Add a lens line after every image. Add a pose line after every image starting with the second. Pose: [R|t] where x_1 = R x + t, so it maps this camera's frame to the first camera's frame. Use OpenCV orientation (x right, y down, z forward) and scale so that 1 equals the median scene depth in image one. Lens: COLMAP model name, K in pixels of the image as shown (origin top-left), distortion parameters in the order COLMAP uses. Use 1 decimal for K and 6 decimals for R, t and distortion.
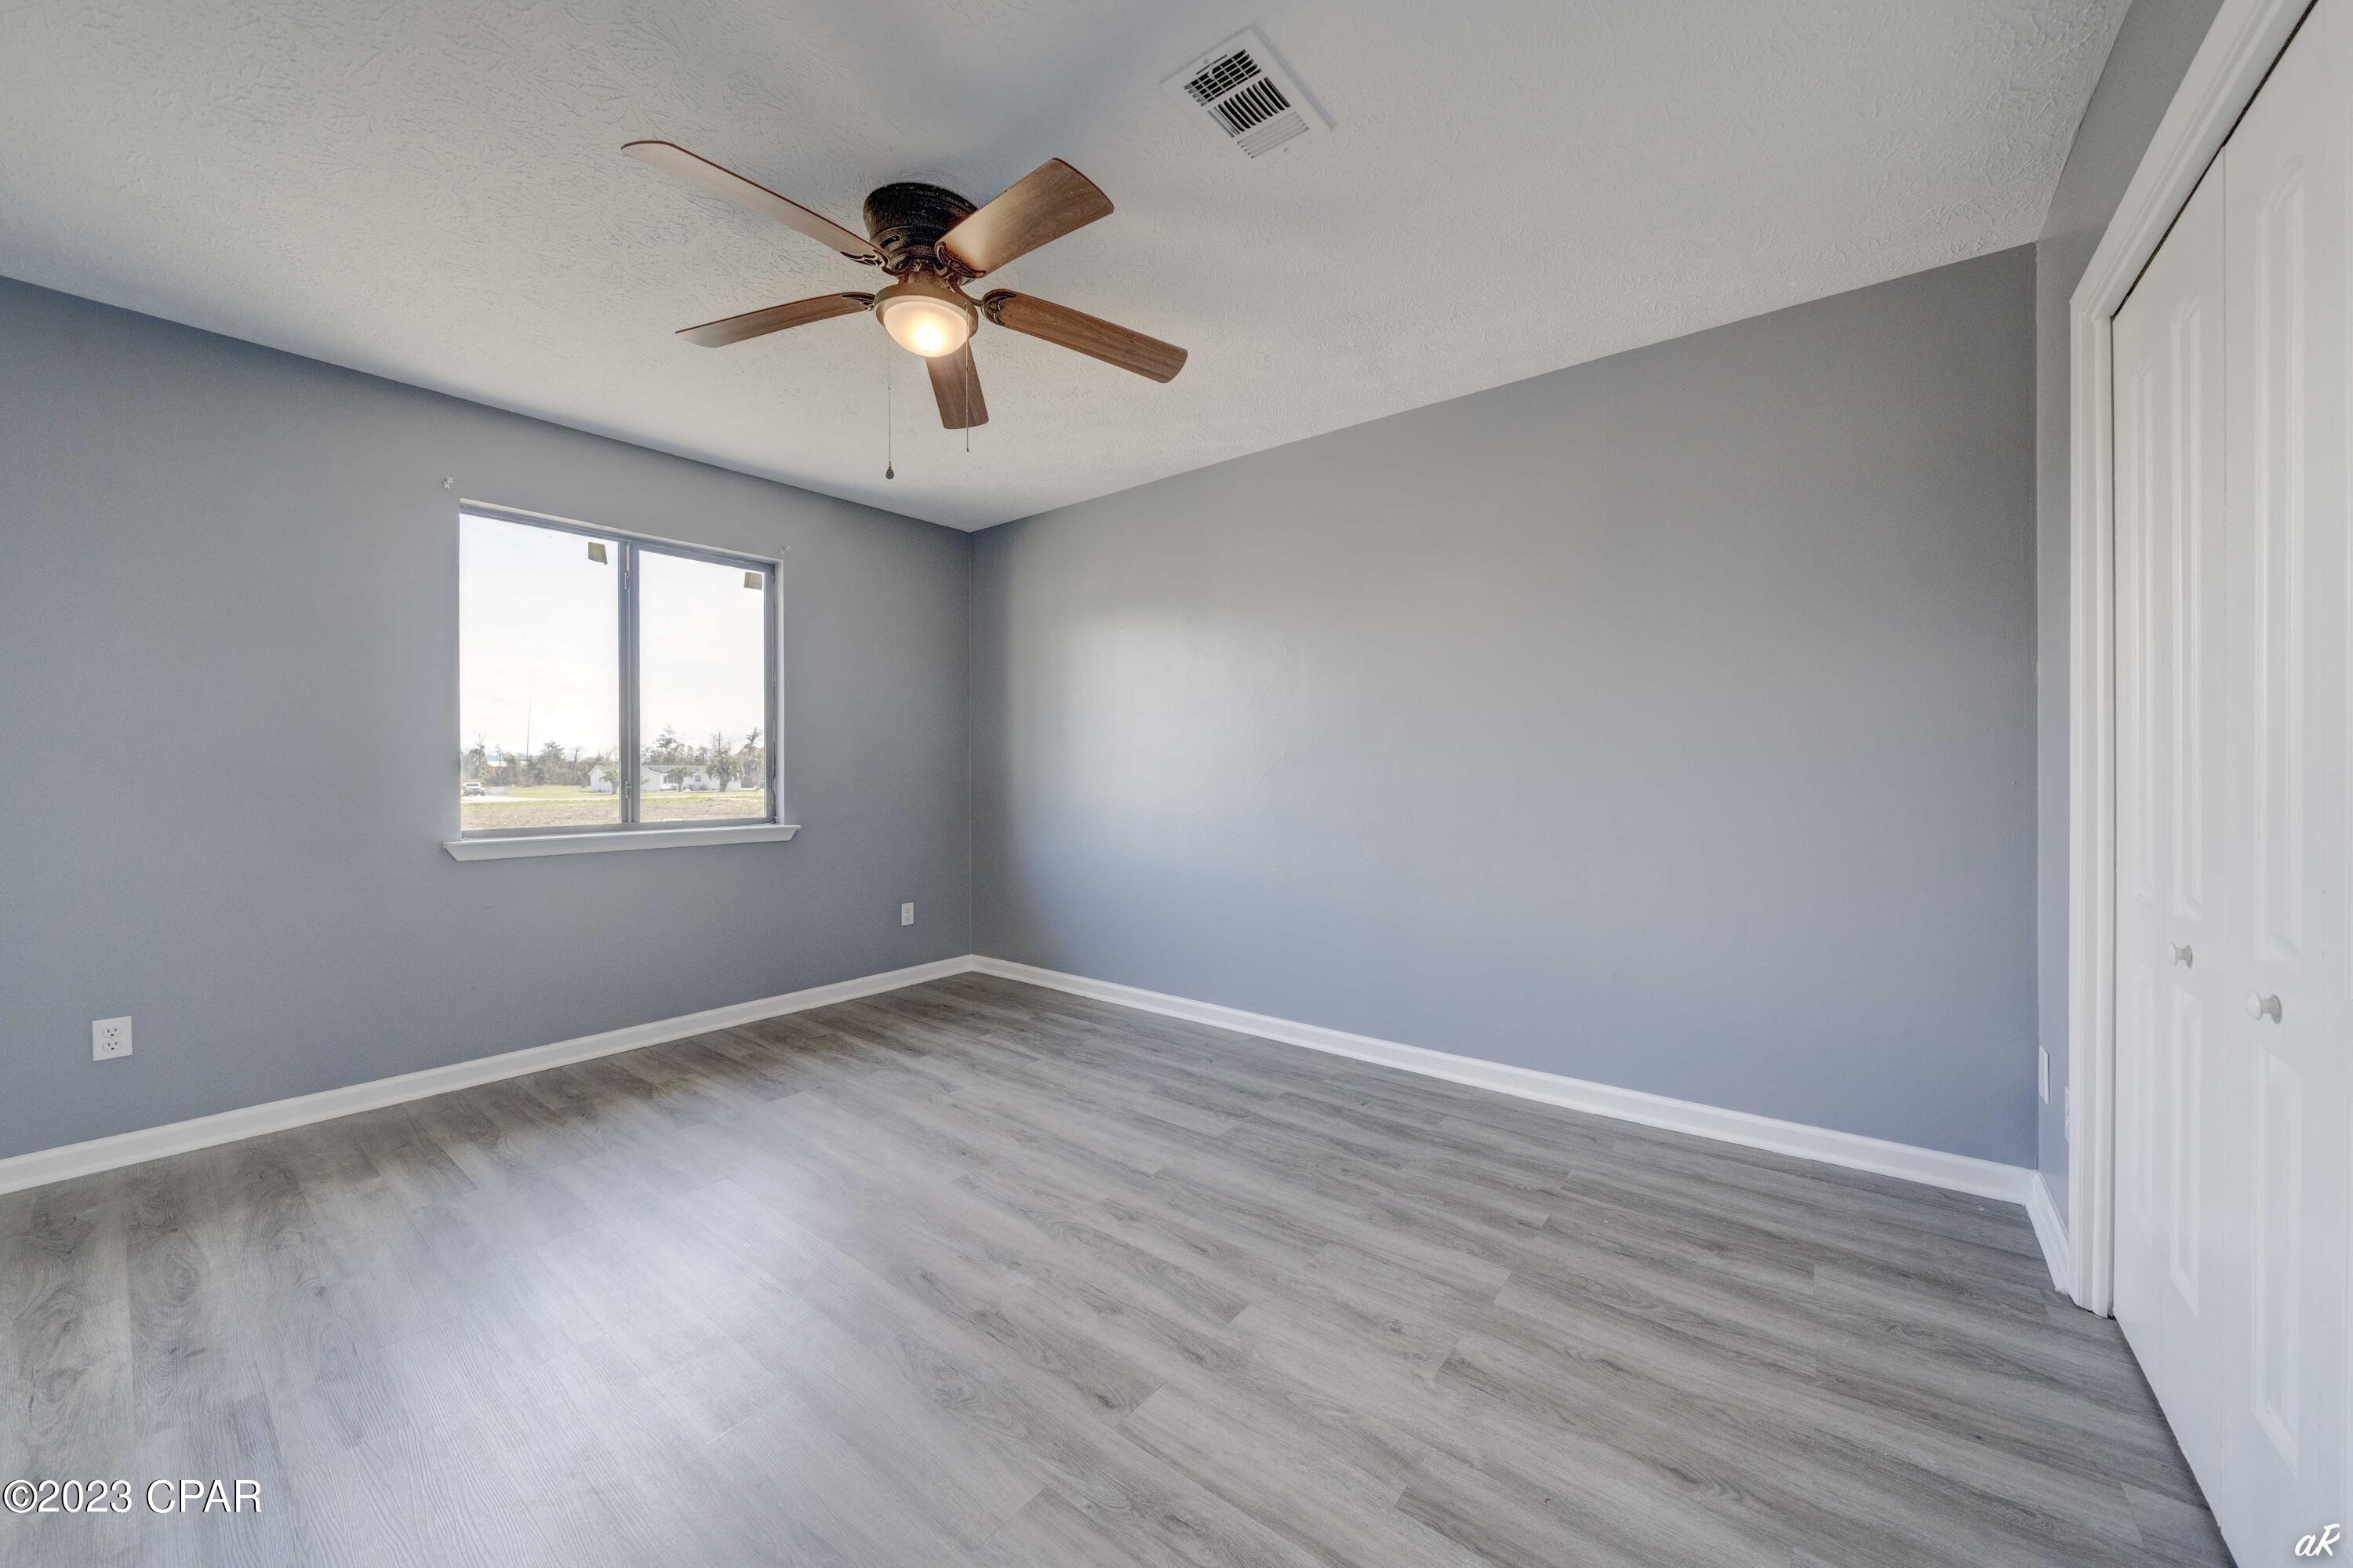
lens RADIAL K [[838.9, 0, 1178.6], [0, 838.9, 763.7], [0, 0, 1]] dist [-0.000515, -0.000008]
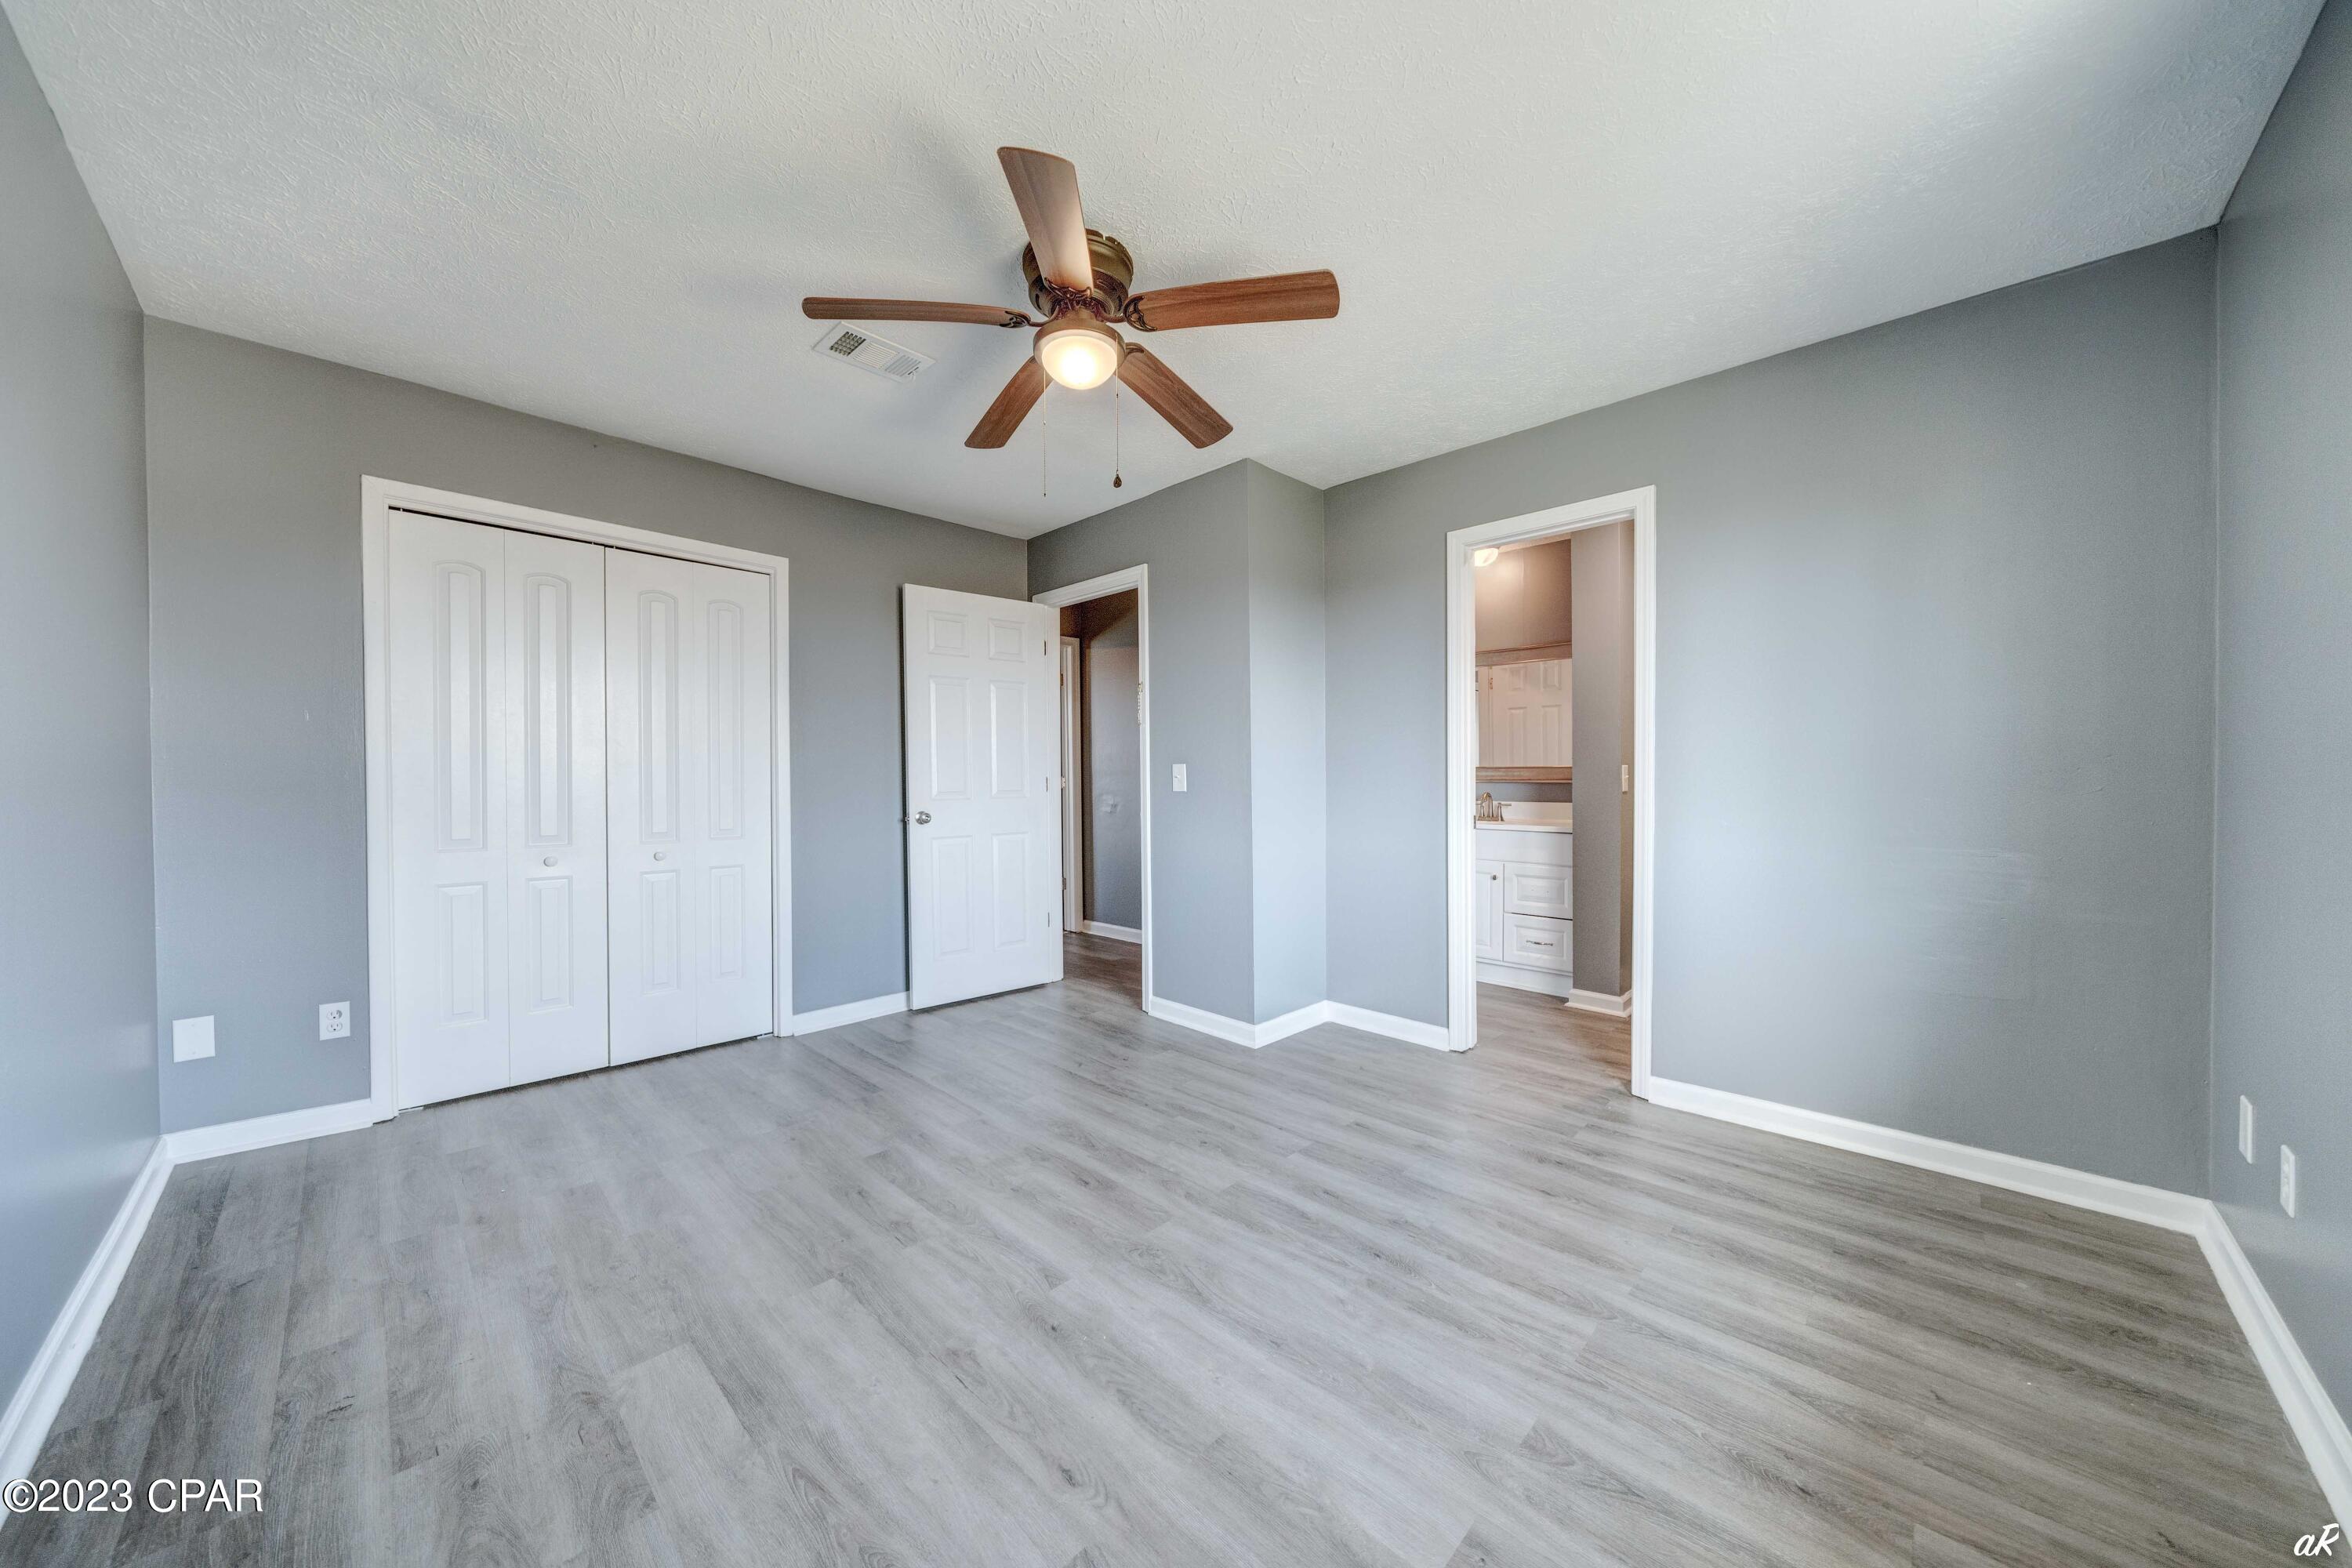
lens RADIAL K [[806.9, 0, 1175.2], [0, 806.9, 791.3], [0, 0, 1]] dist [-0.001100, -0.000053]
pose [[-0.993921, 0.004573, 0.110002, -0.480415], [0.005674, 0.999937, 0.009694, -0.000325], [-0.109951, 0.010259, -0.993884, 1.835252]]
